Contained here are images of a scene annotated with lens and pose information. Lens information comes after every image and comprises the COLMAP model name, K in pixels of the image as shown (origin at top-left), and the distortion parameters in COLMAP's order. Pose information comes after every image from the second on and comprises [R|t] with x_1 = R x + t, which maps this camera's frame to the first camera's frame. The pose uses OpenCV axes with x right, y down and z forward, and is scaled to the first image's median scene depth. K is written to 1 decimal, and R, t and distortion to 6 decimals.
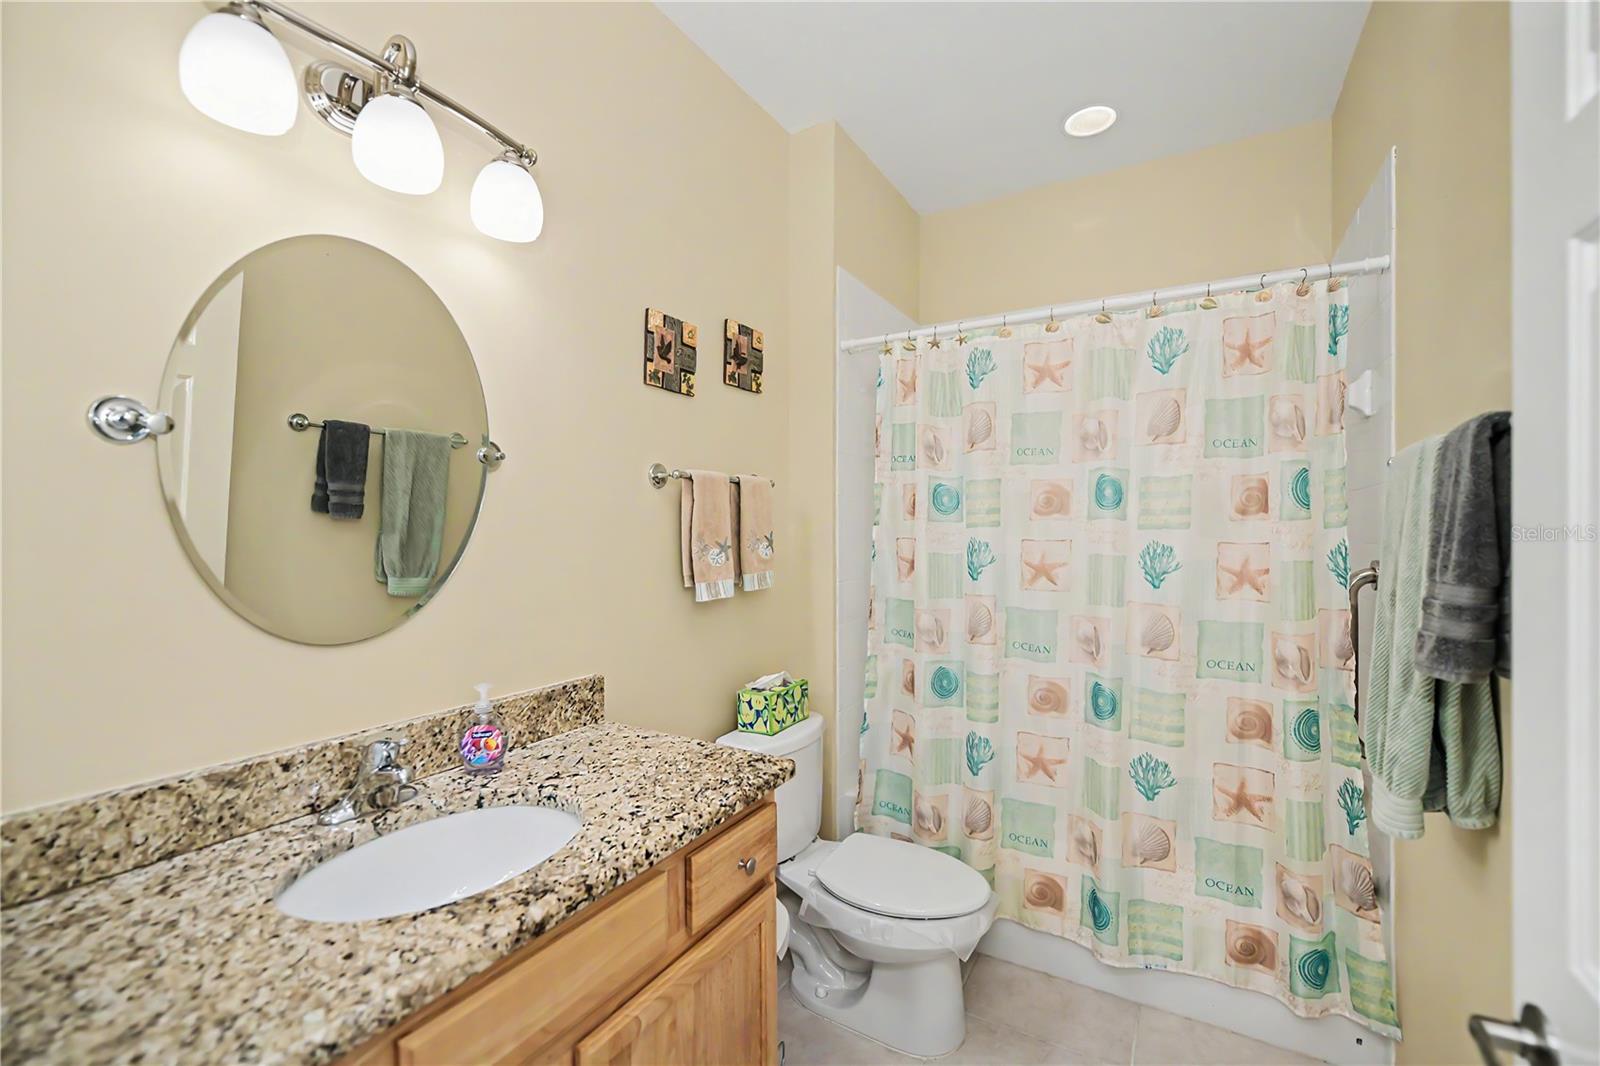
lens RADIAL K [[661.2, 0, 800.0], [0, 661.2, 533.0], [0, 0, 1]] dist [-0.040910, -0.000036]
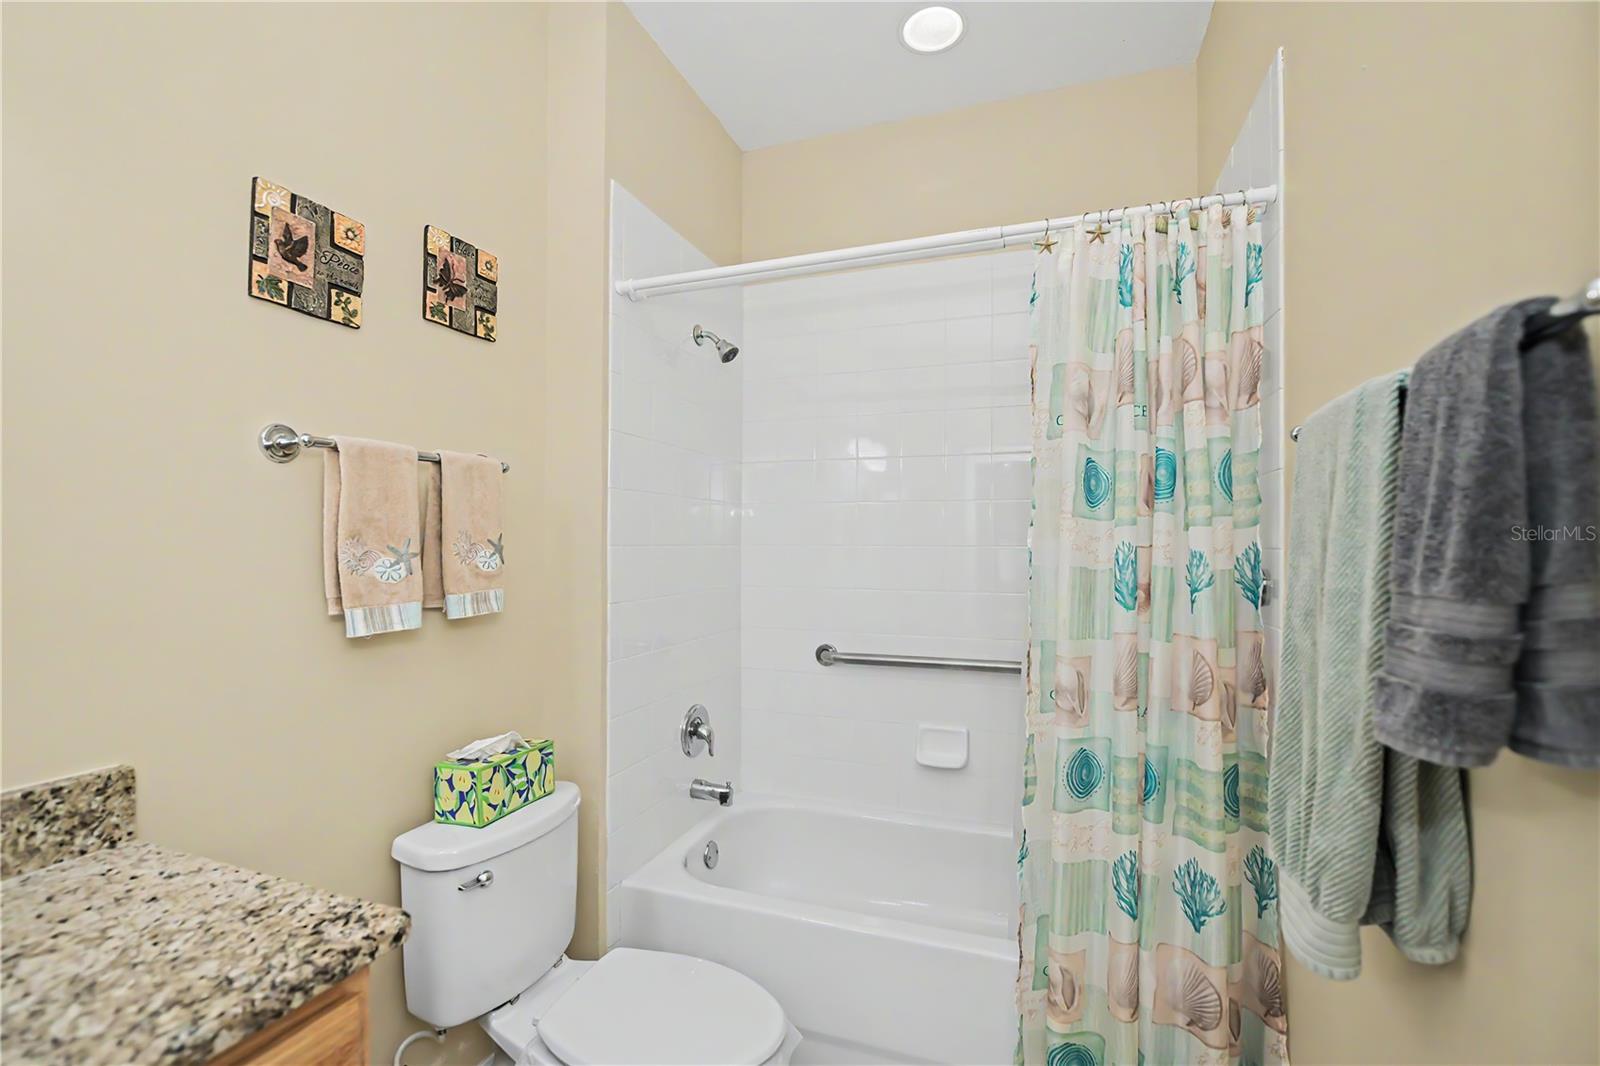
lens RADIAL K [[698.1, 0, 808.3], [0, 698.1, 554.4], [0, 0, 1]] dist [-0.038757, 0.000081]
pose [[0.979486, -0.000456, 0.201512, 0.154487], [-0.001160, 0.999968, 0.007901, 0.016508], [-0.201509, -0.007972, 0.979454, 0.241975]]
